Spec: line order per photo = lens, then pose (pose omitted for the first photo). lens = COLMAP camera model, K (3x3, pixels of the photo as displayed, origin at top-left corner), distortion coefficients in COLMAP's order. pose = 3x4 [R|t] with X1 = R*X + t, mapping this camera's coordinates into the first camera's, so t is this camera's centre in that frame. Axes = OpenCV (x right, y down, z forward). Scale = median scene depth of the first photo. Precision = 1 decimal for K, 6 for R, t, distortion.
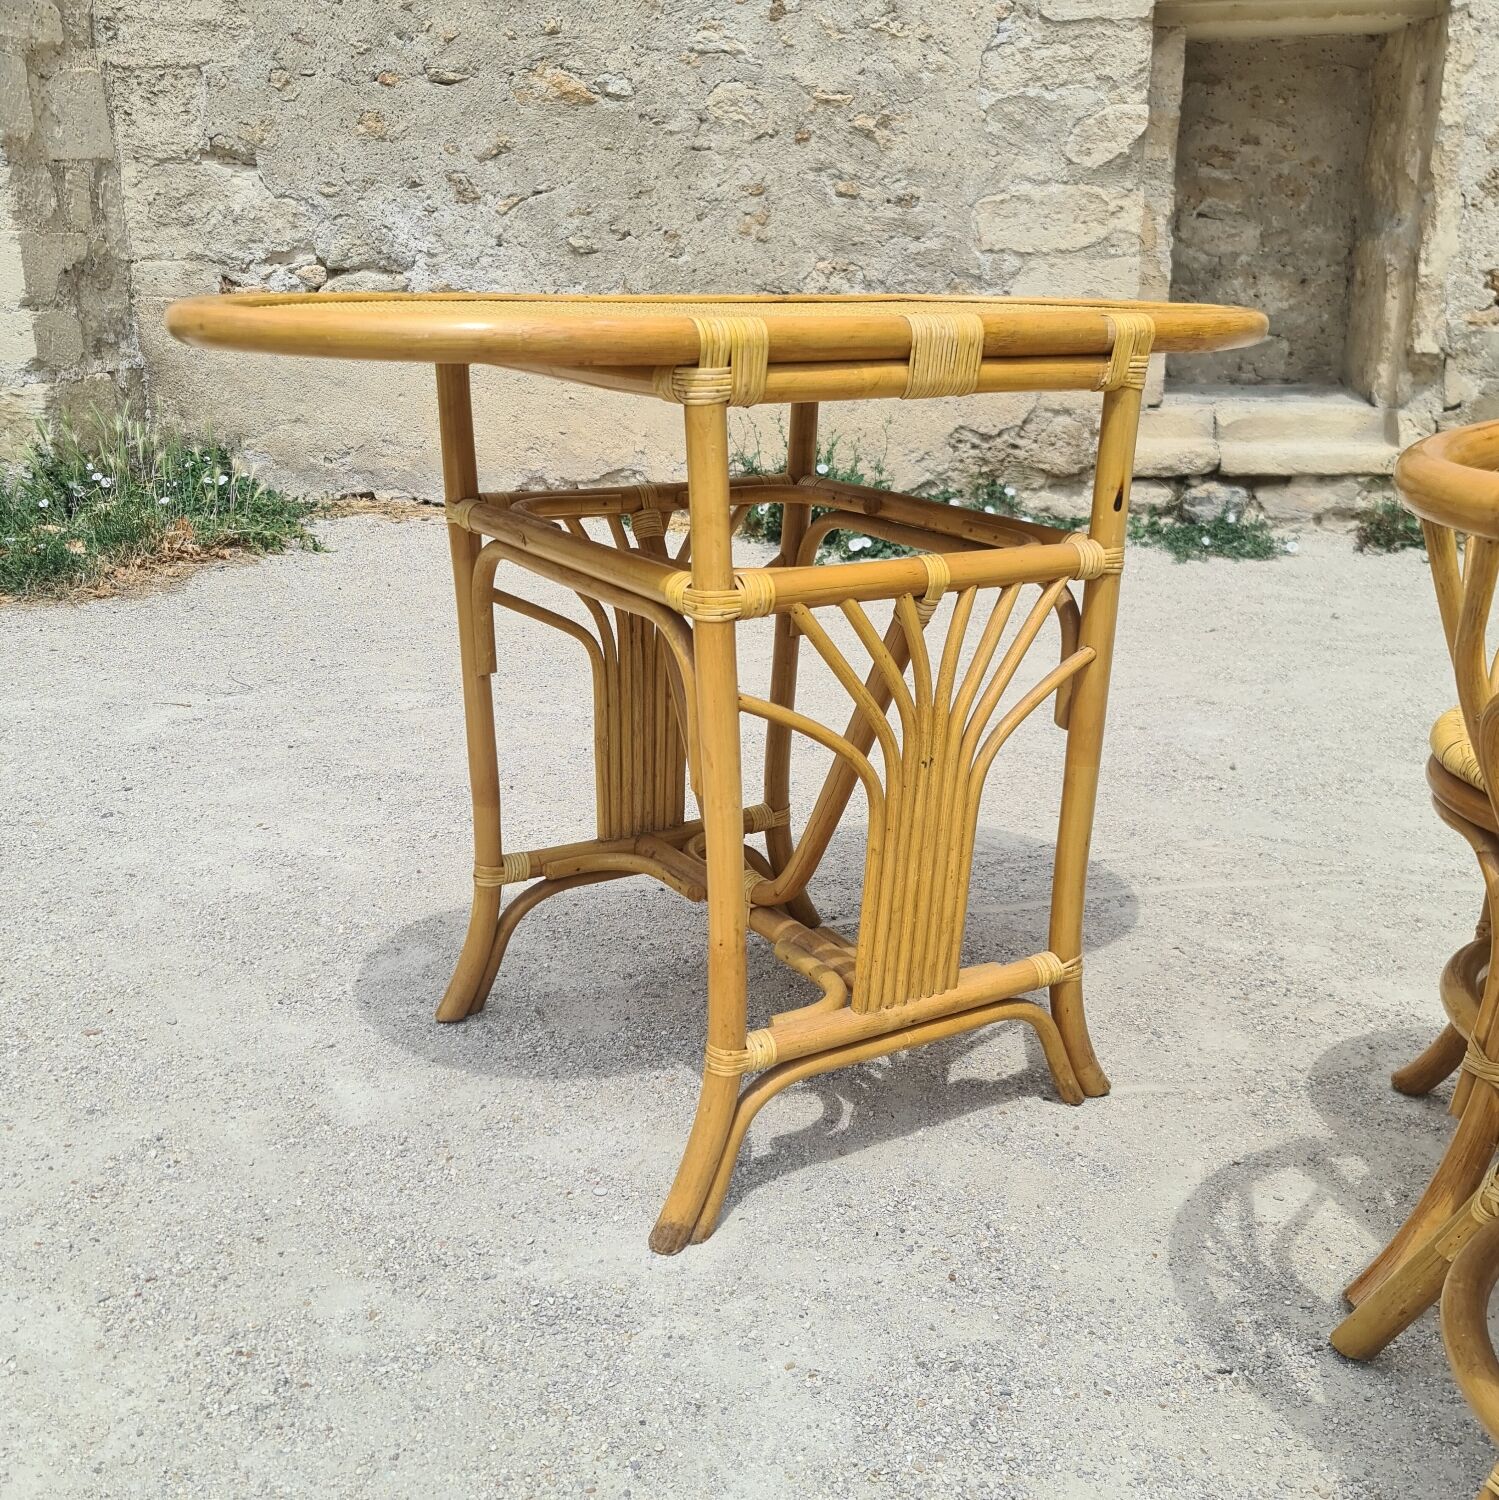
lens RADIAL K [[1573.0, 0, 765.7], [0, 1573.0, 766.2], [0, 0, 1]] dist [0.032696, 0.027370]
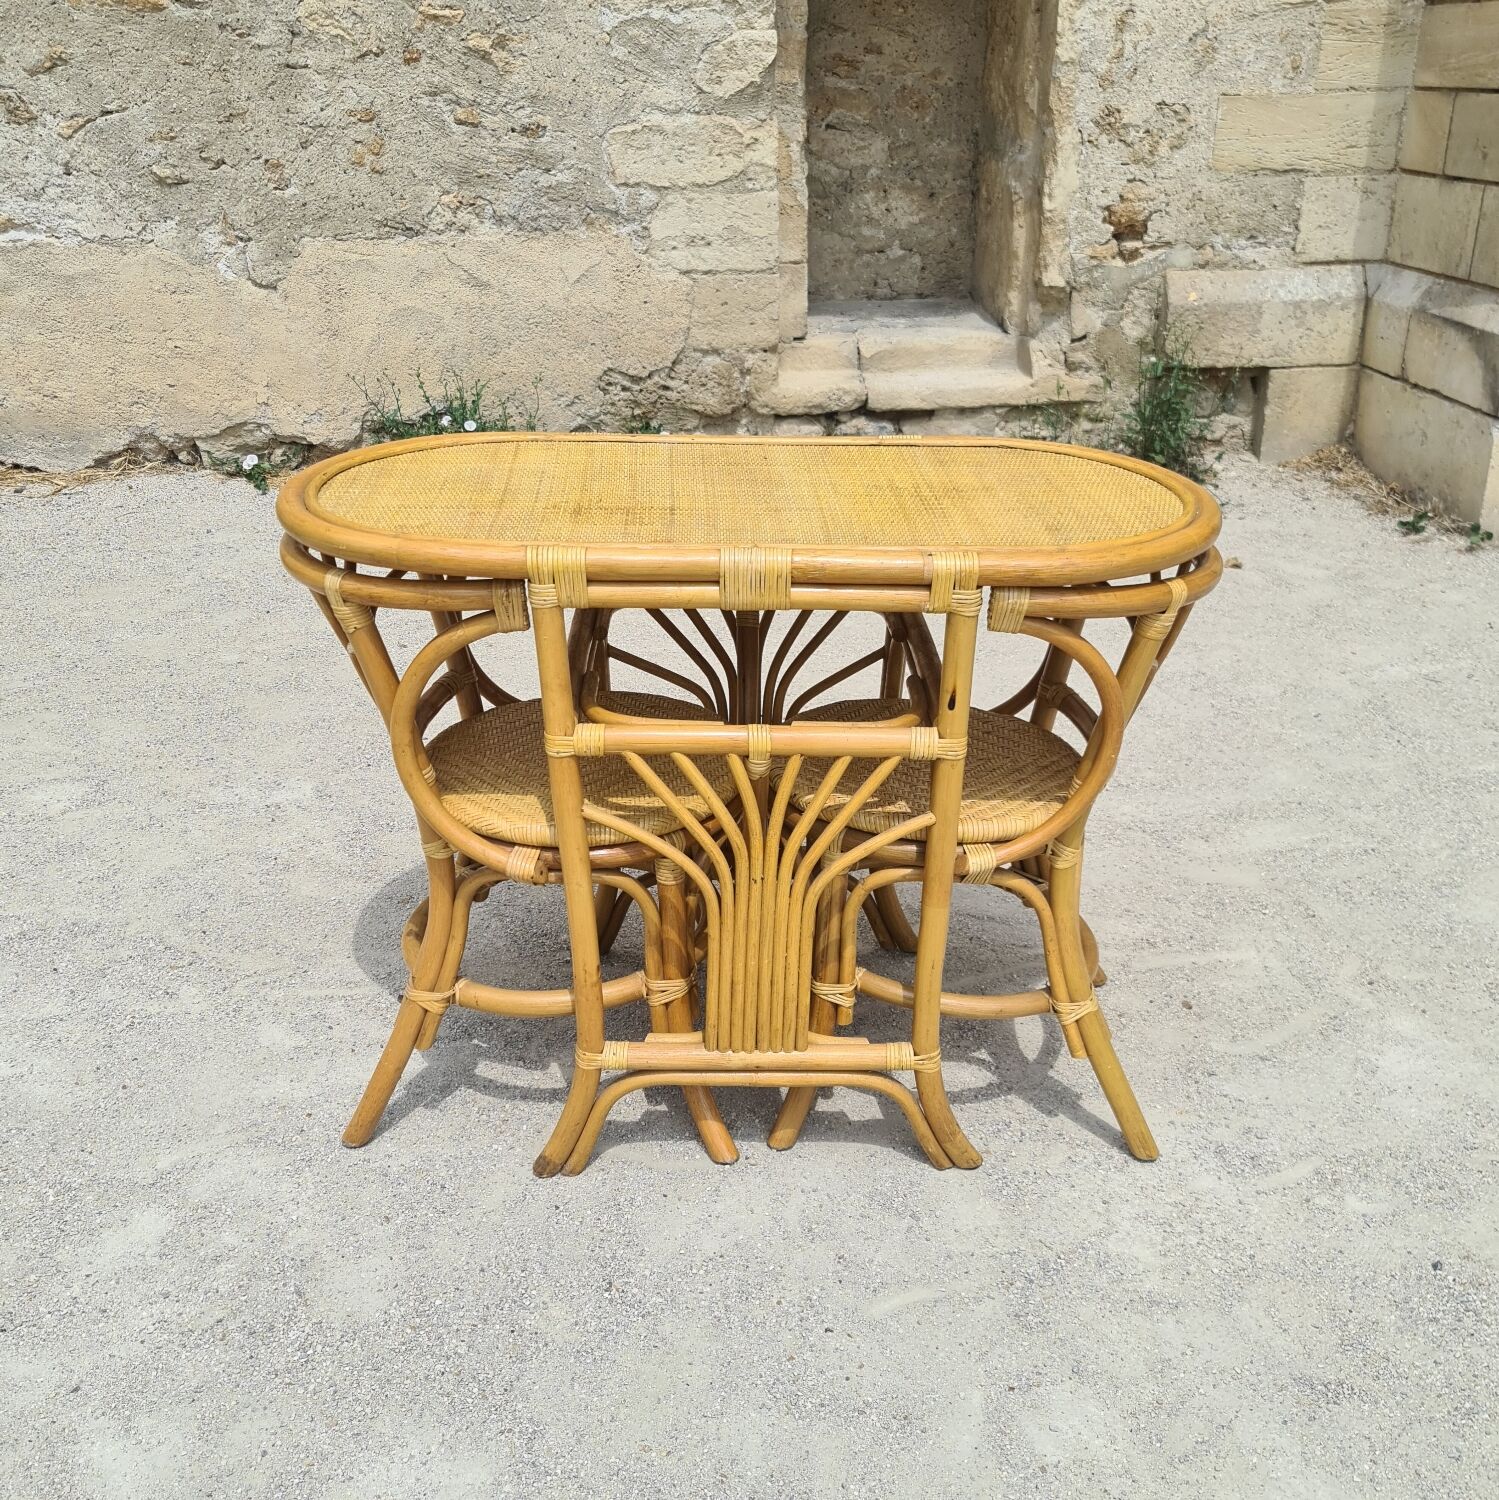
lens RADIAL K [[1573.0, 0, 765.7], [0, 1573.0, 766.2], [0, 0, 1]] dist [0.032696, 0.027370]
pose [[0.971153, -0.097084, 0.217799, -0.017667], [0.067769, 0.988075, 0.138256, -0.104868], [-0.228625, -0.119507, 0.966152, 0.016100]]
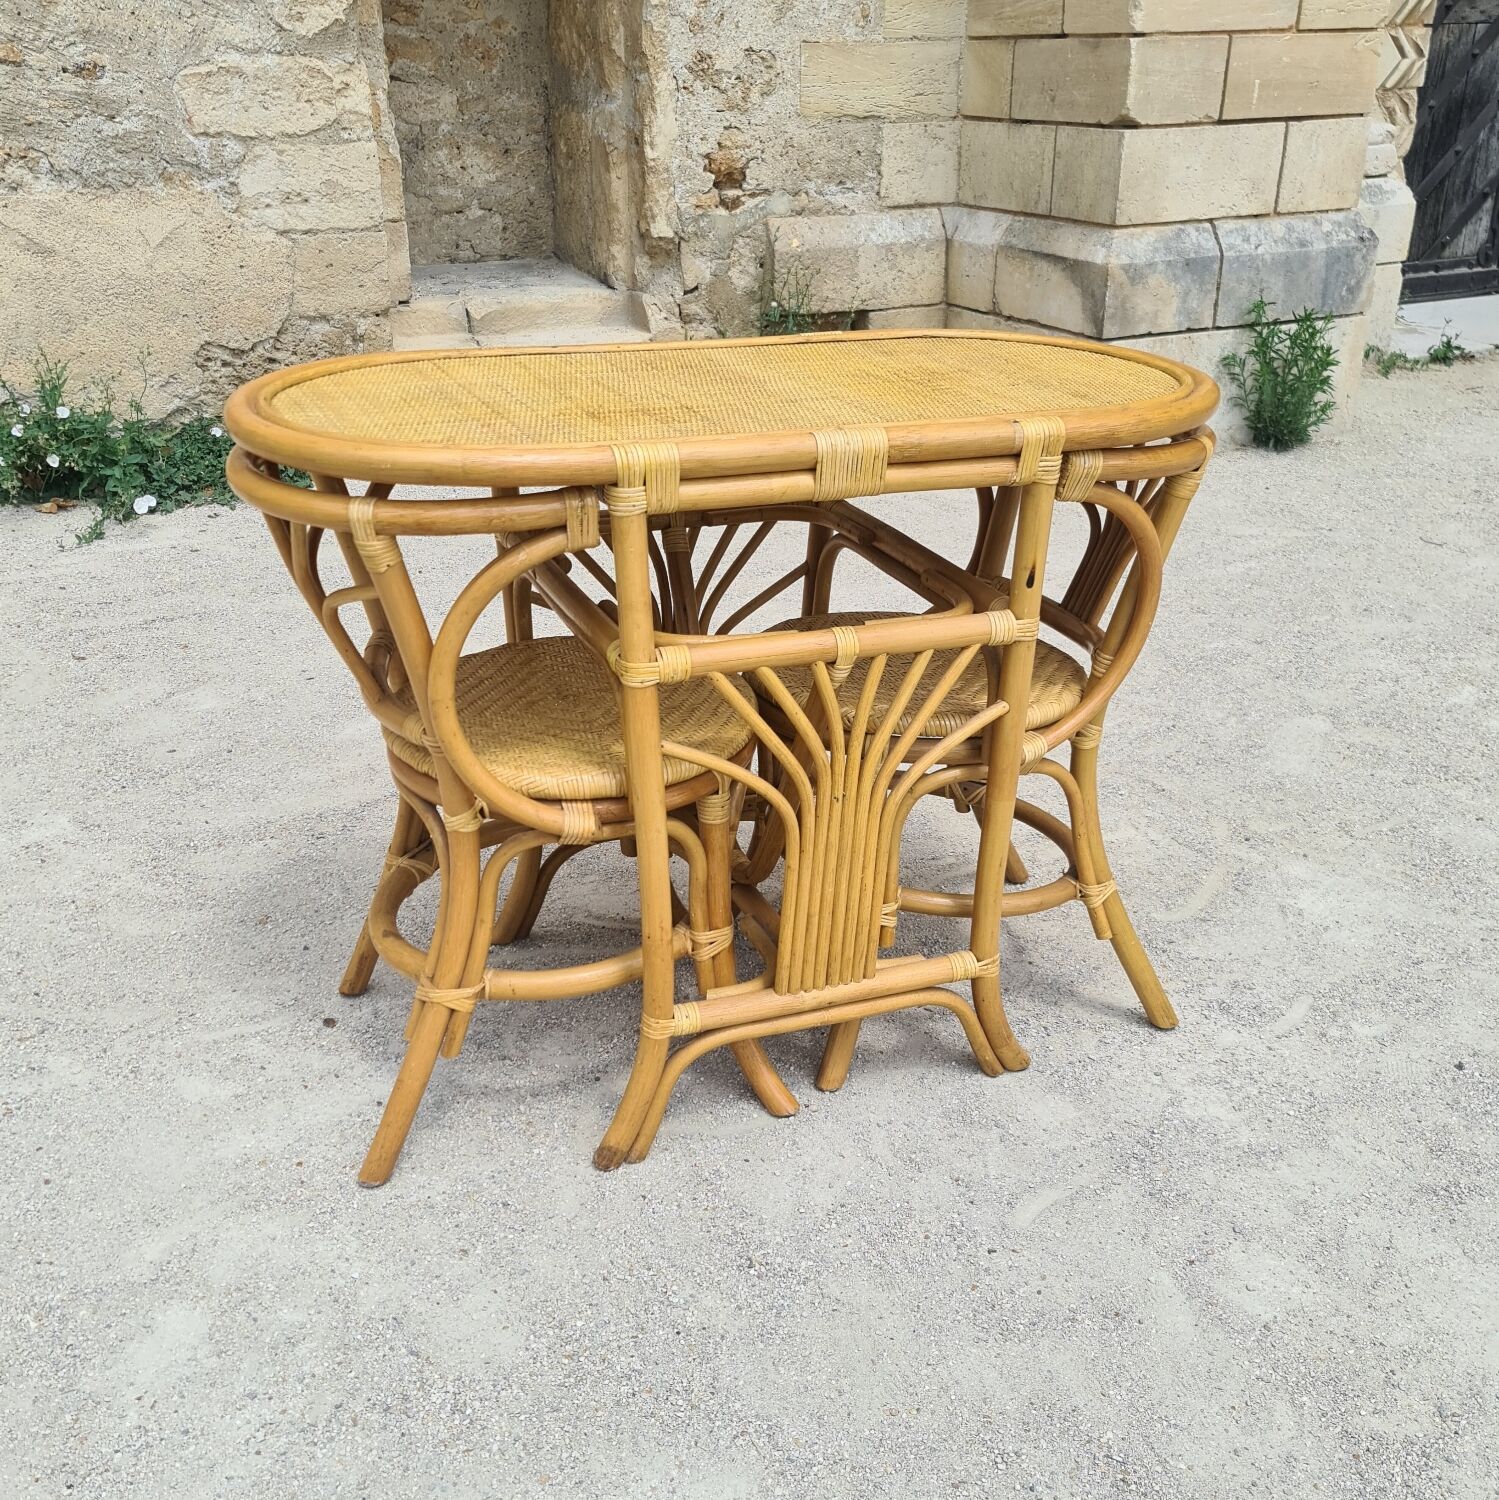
lens RADIAL K [[1585.1, 0, 715.5], [0, 1585.1, 772.8], [0, 0, 1]] dist [0.009310, 0.134077]
pose [[0.837124, -0.225448, 0.498395, -0.137351], [0.157704, 0.971901, 0.174752, -0.097235], [-0.523788, -0.067690, 0.849155, 0.092321]]
